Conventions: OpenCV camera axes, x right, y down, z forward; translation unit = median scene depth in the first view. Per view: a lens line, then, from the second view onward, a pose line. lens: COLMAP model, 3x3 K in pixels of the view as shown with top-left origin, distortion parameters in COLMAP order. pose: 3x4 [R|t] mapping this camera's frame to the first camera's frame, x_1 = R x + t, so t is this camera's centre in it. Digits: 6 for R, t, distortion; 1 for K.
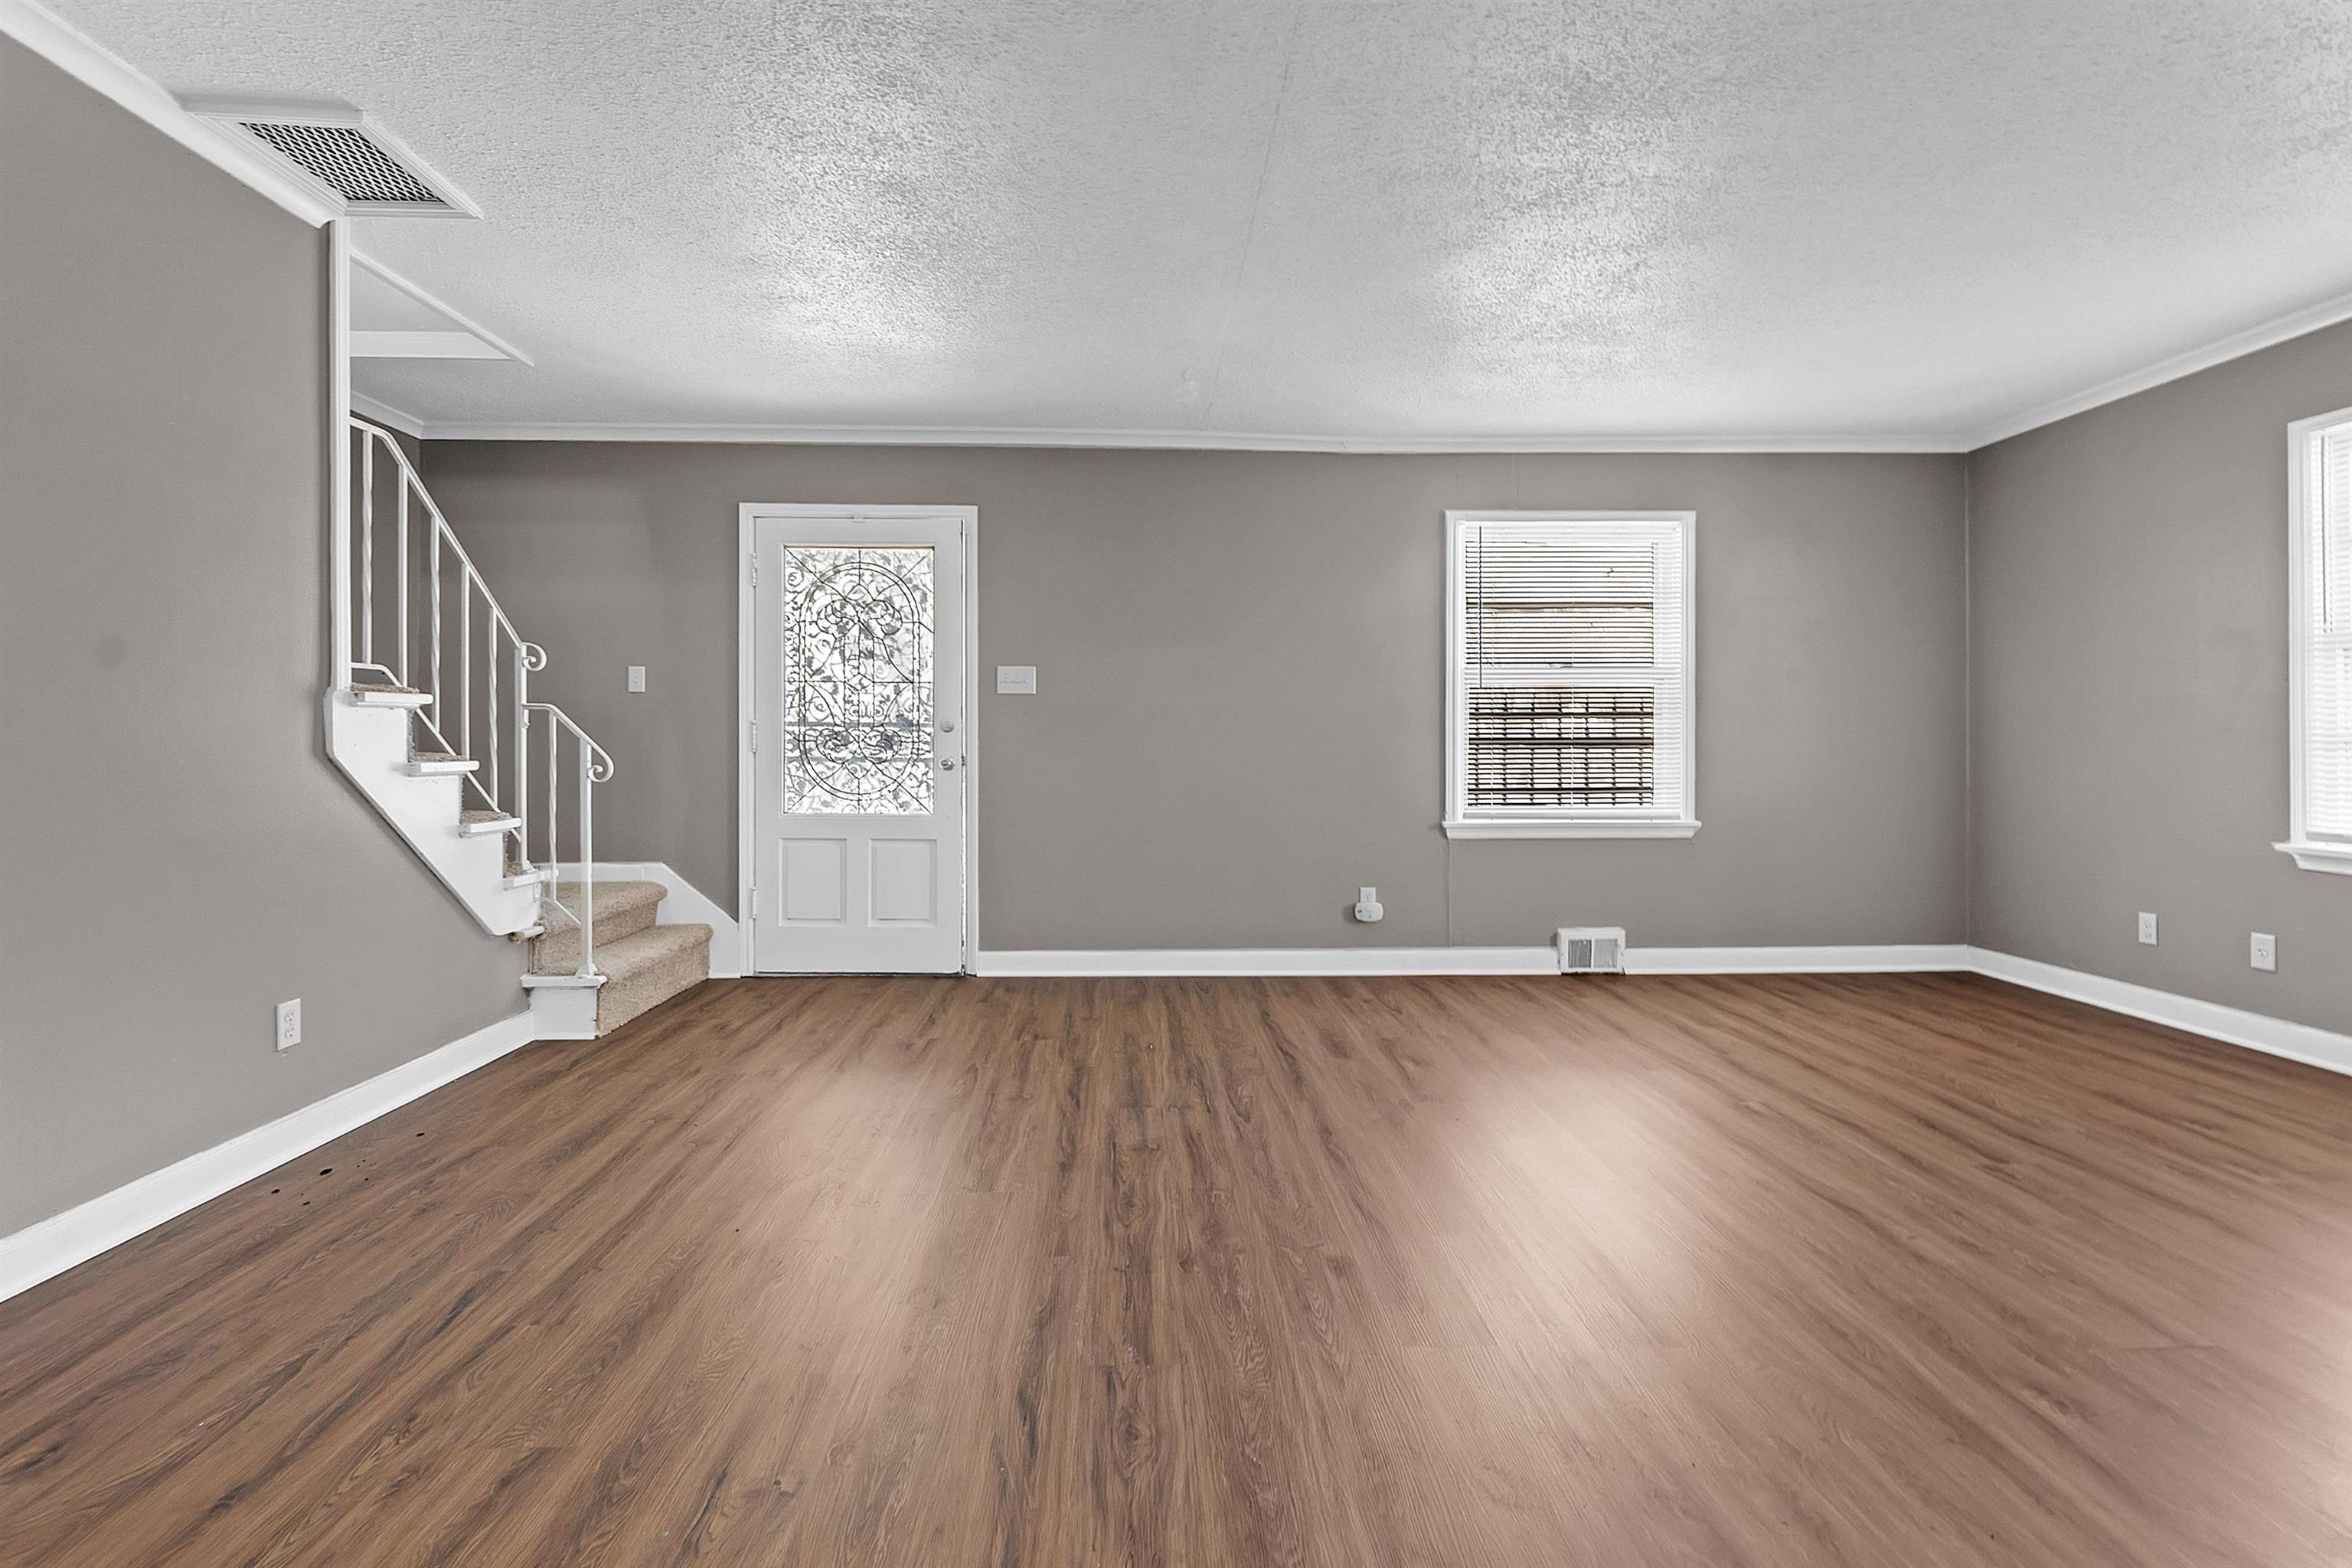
lens RADIAL K [[1026.6, 0, 1175.3], [0, 1026.6, 747.3], [0, 0, 1]] dist [0.001427, 0.000729]
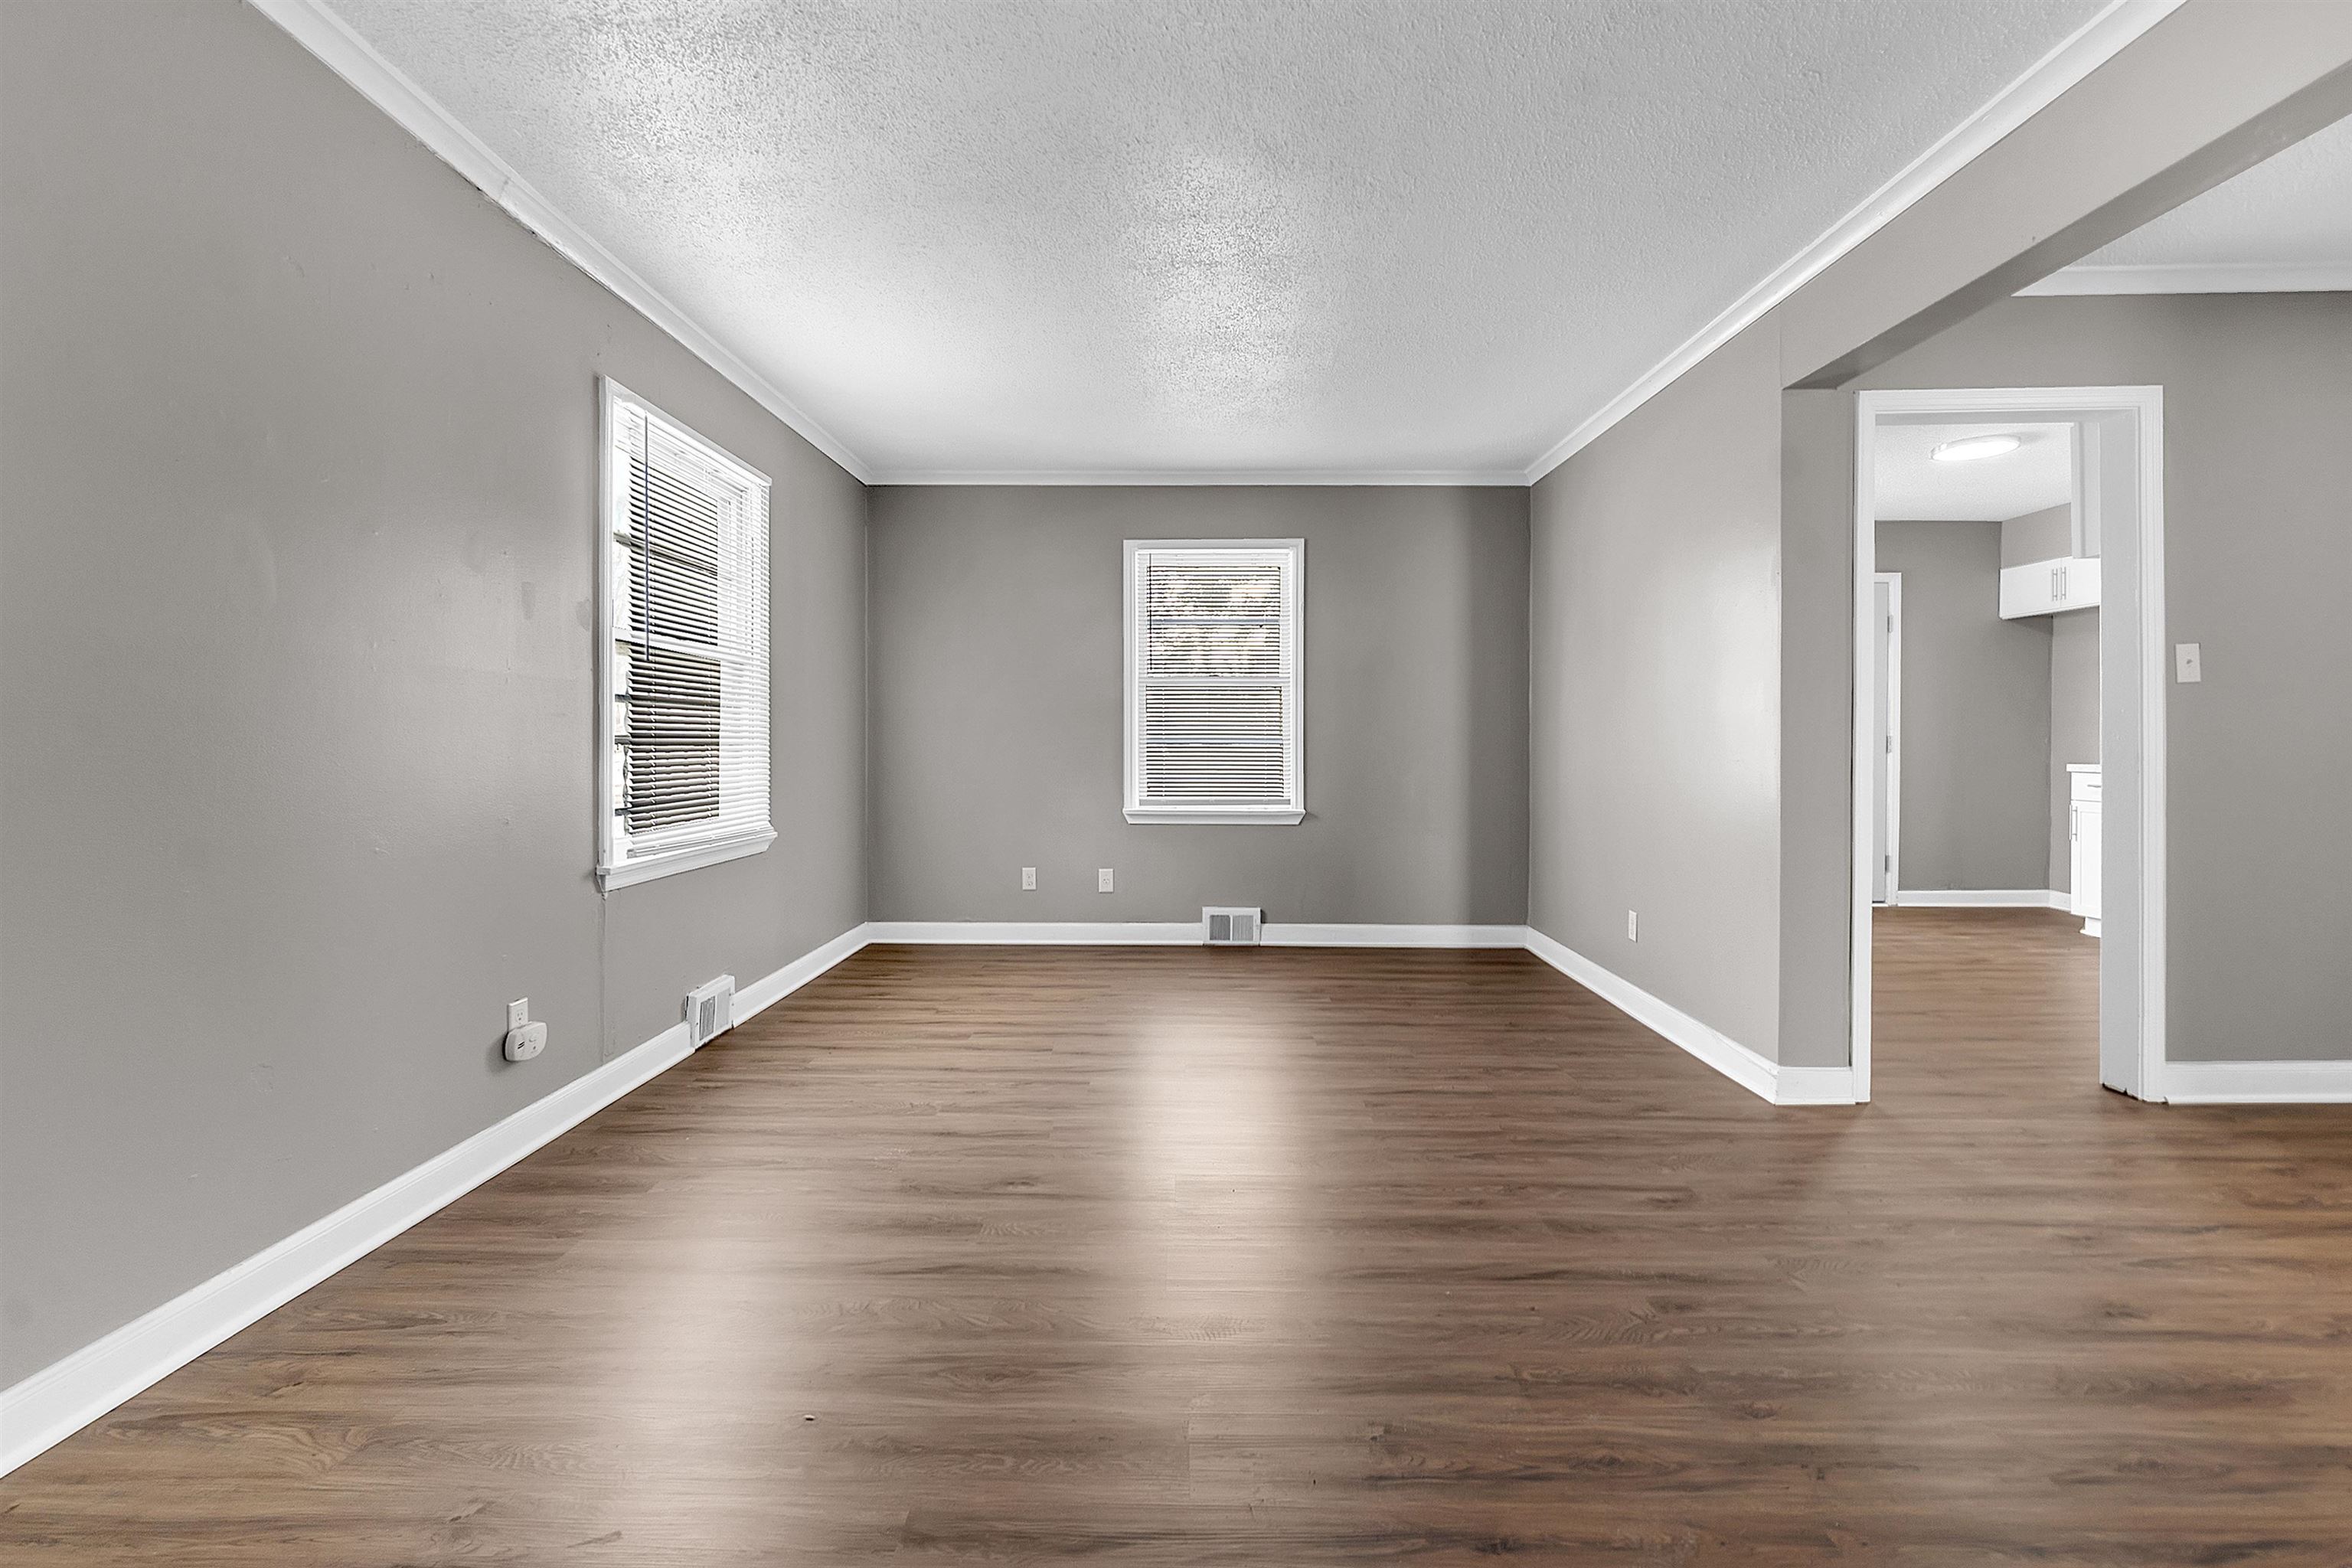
lens RADIAL K [[1026.6, 0, 1175.3], [0, 1026.6, 747.3], [0, 0, 1]] dist [0.001427, 0.000729]
pose [[0.049439, -0.000055, 0.998777, -0.629324], [-0.000479, 1.000000, 0.000079, 0.001164], [-0.998777, -0.000482, 0.049439, 1.121216]]
